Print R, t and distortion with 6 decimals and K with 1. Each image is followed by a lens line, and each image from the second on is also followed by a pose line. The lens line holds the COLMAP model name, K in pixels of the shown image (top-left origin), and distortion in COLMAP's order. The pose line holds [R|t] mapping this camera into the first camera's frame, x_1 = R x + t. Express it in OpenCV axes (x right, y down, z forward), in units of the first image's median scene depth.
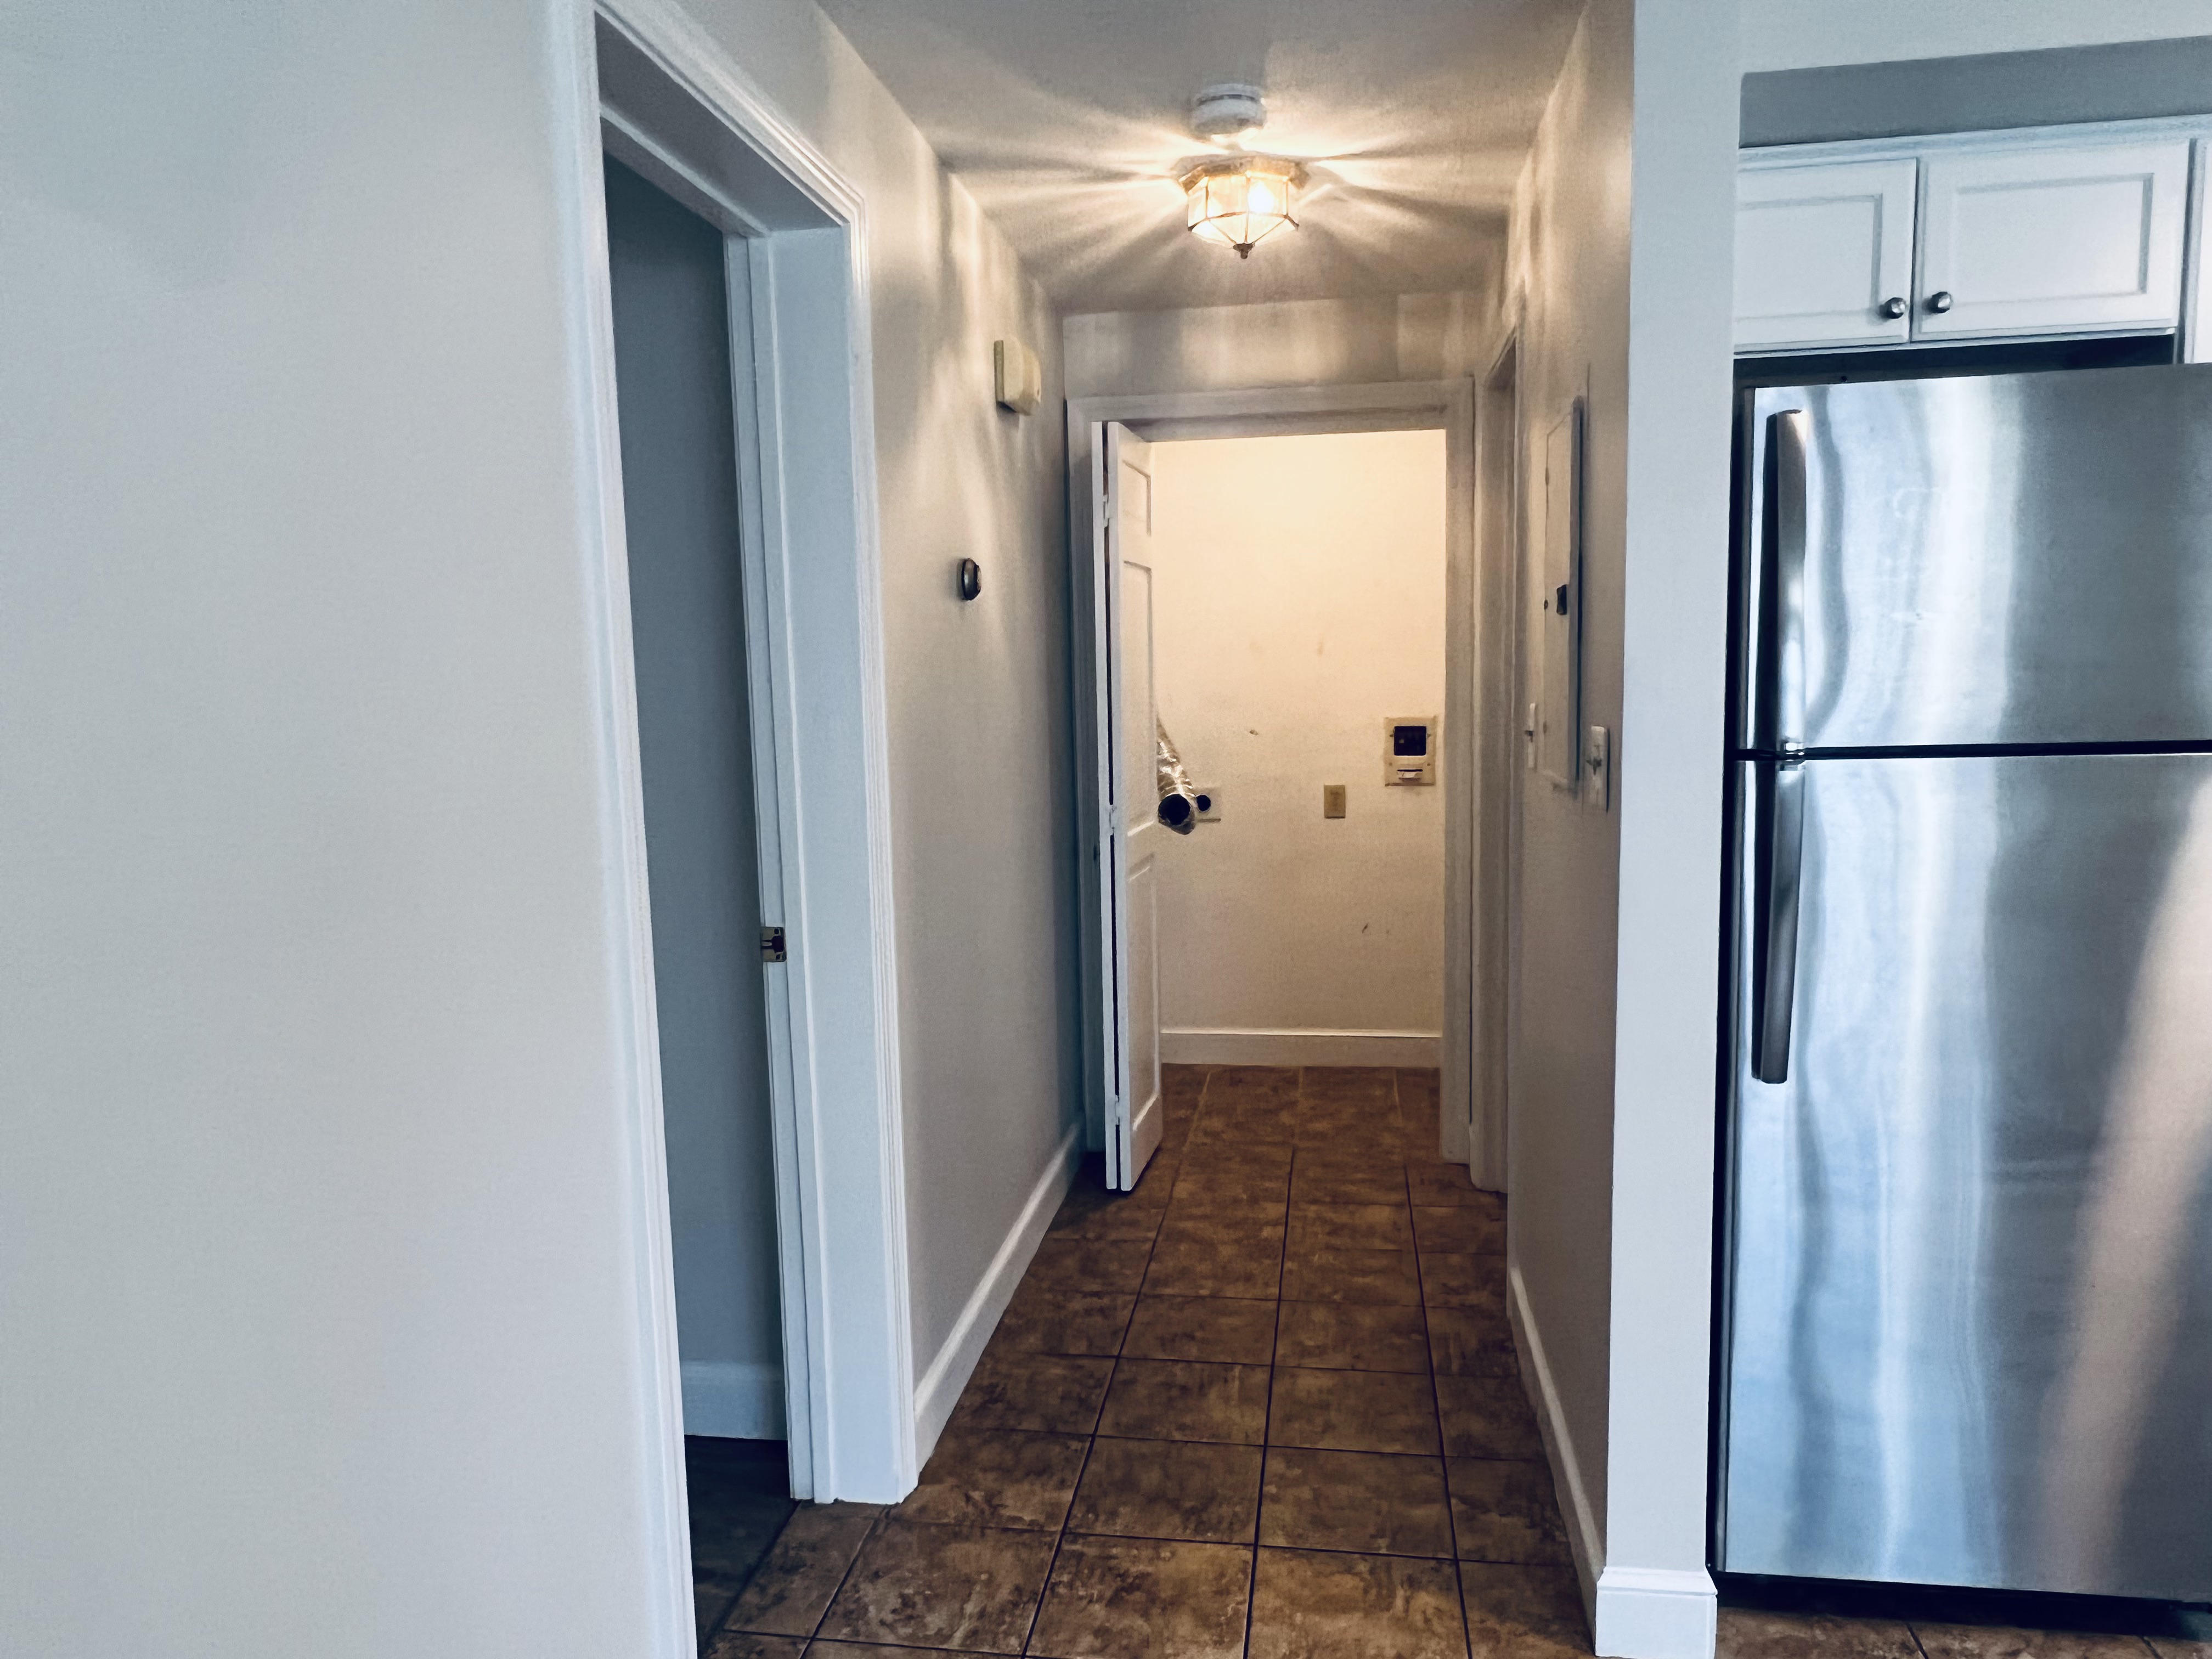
lens RADIAL K [[1490.3, 0, 1097.5], [0, 1490.3, 862.6], [0, 0, 1]] dist [0.000584, -0.001501]
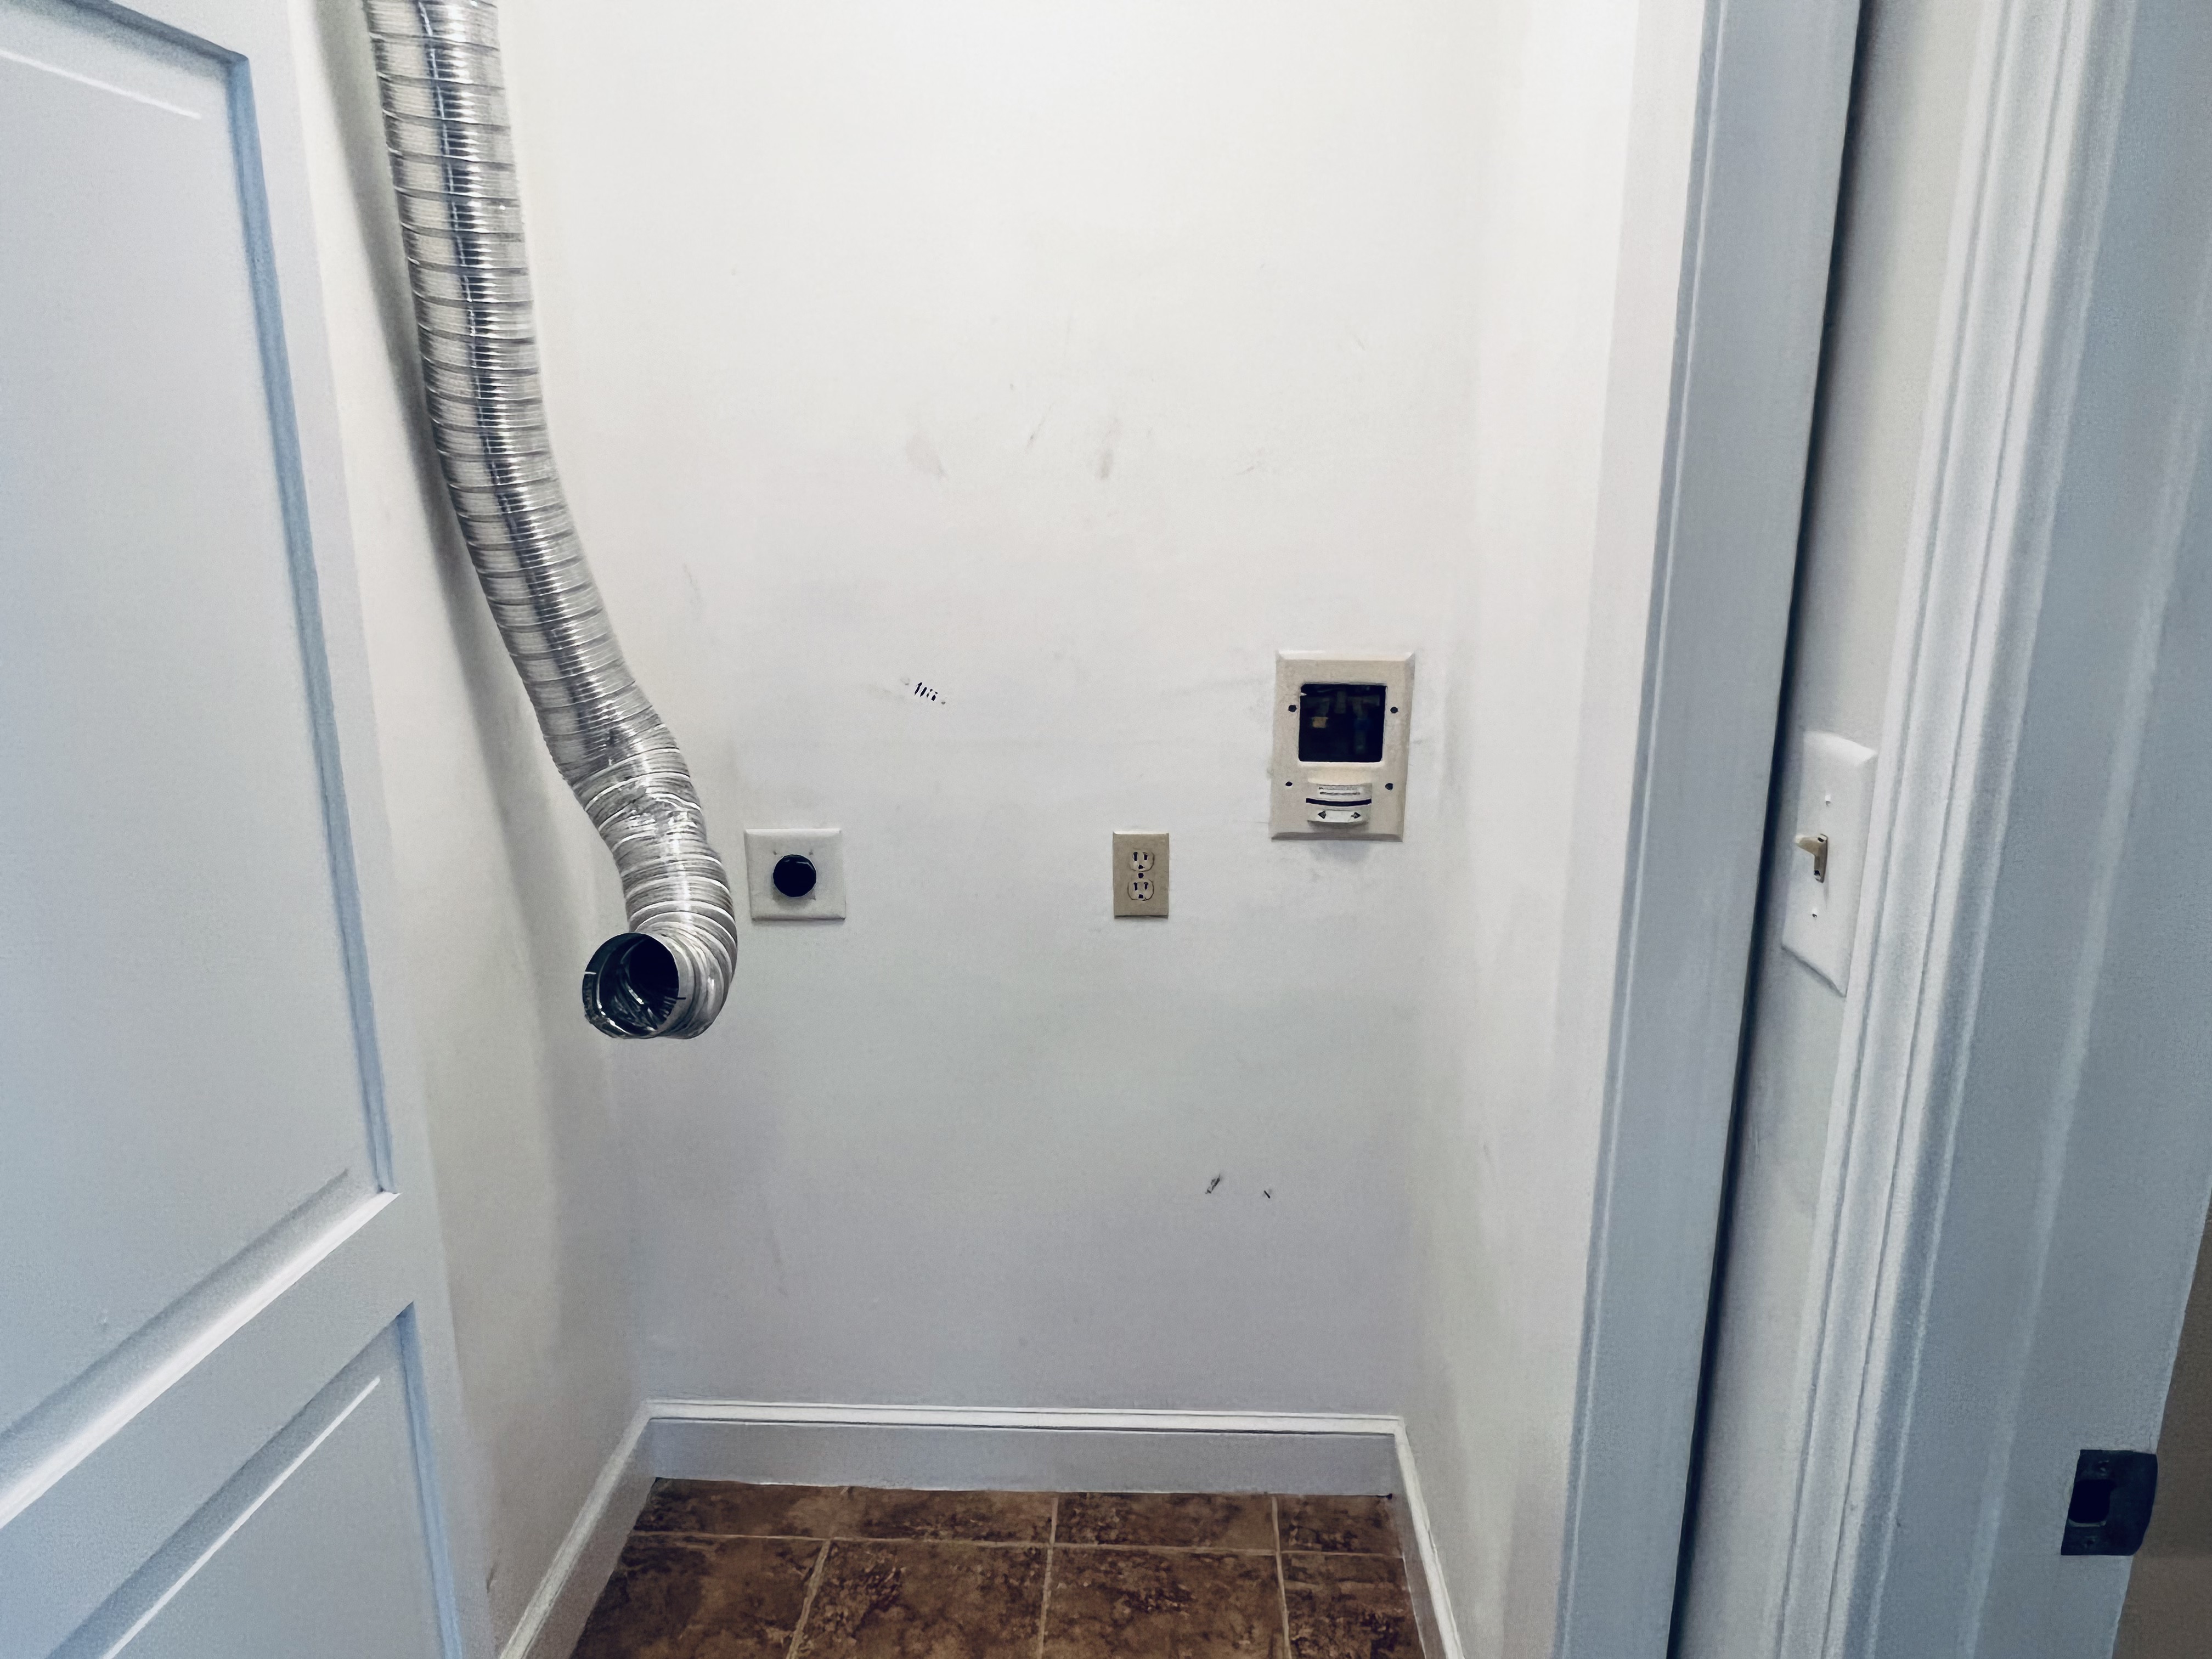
lens RADIAL K [[1490.3, 0, 1097.5], [0, 1490.3, 862.6], [0, 0, 1]] dist [0.000584, -0.001501]
pose [[0.991131, -0.014063, 0.132142, 0.099414], [-0.003772, 0.991007, 0.133756, -0.096453], [-0.132835, -0.133068, 0.982165, 0.635898]]
